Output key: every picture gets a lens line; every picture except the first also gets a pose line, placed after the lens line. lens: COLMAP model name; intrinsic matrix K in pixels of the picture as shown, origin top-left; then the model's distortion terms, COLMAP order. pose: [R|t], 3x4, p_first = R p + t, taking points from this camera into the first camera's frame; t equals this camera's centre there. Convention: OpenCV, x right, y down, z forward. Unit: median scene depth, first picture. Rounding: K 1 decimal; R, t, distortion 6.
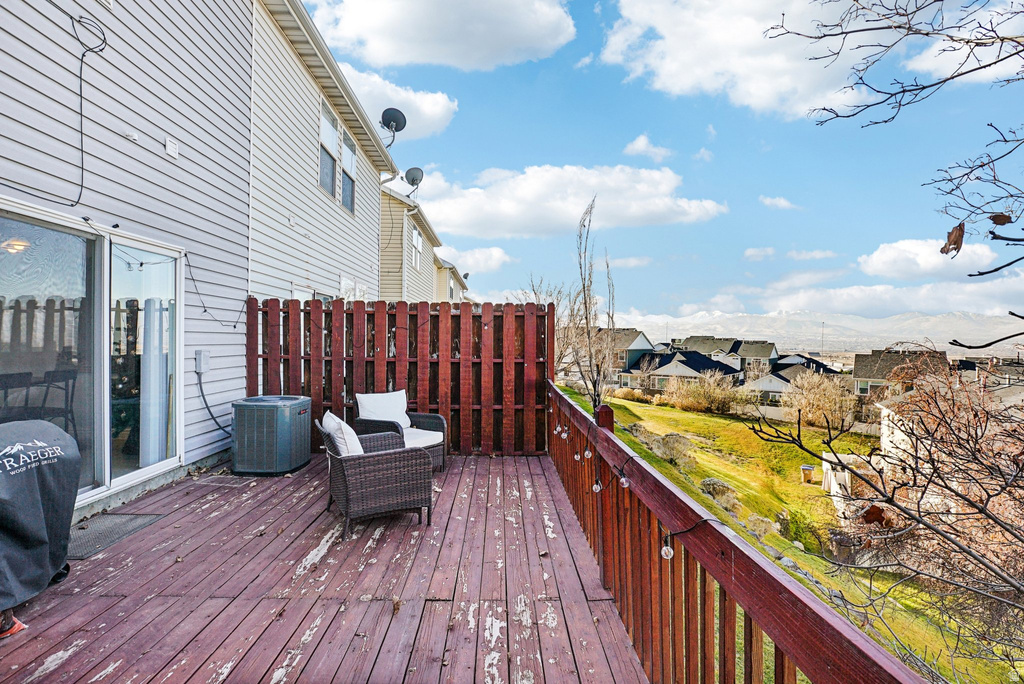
lens RADIAL K [[484.4, 0, 522.2], [0, 484.4, 338.2], [0, 0, 1]] dist [-0.054772, 0.020647]
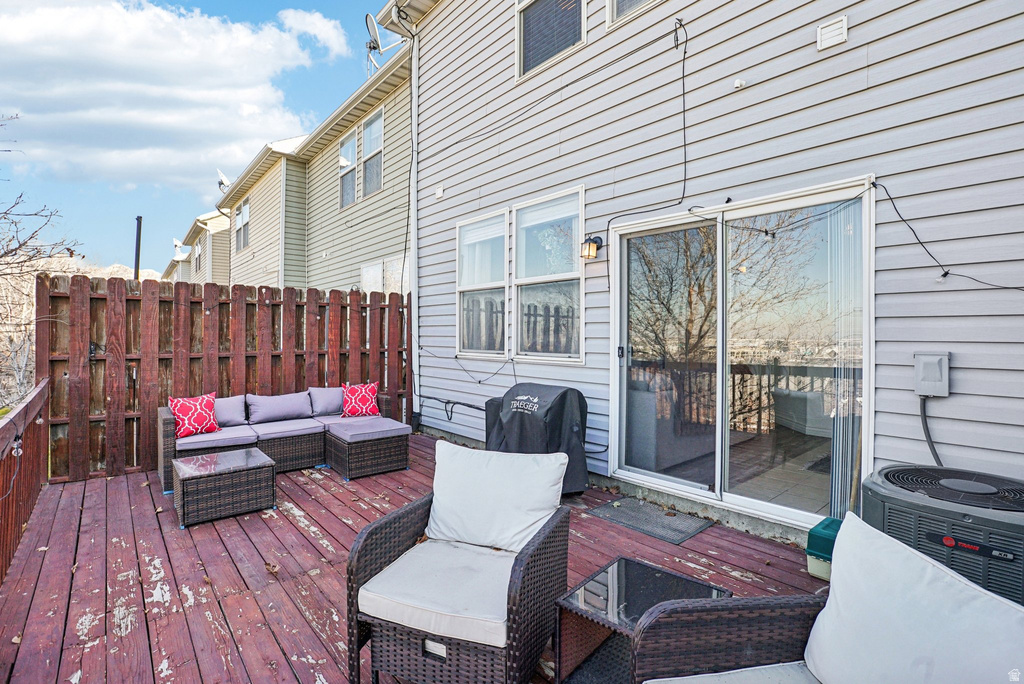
lens RADIAL K [[484.4, 0, 522.2], [0, 484.4, 338.2], [0, 0, 1]] dist [-0.054772, 0.020647]
pose [[-0.782981, -0.007609, -0.621999, -0.027667], [-0.010217, 0.999948, 0.000630, 0.021411], [0.621961, 0.006848, -0.783018, 1.710251]]
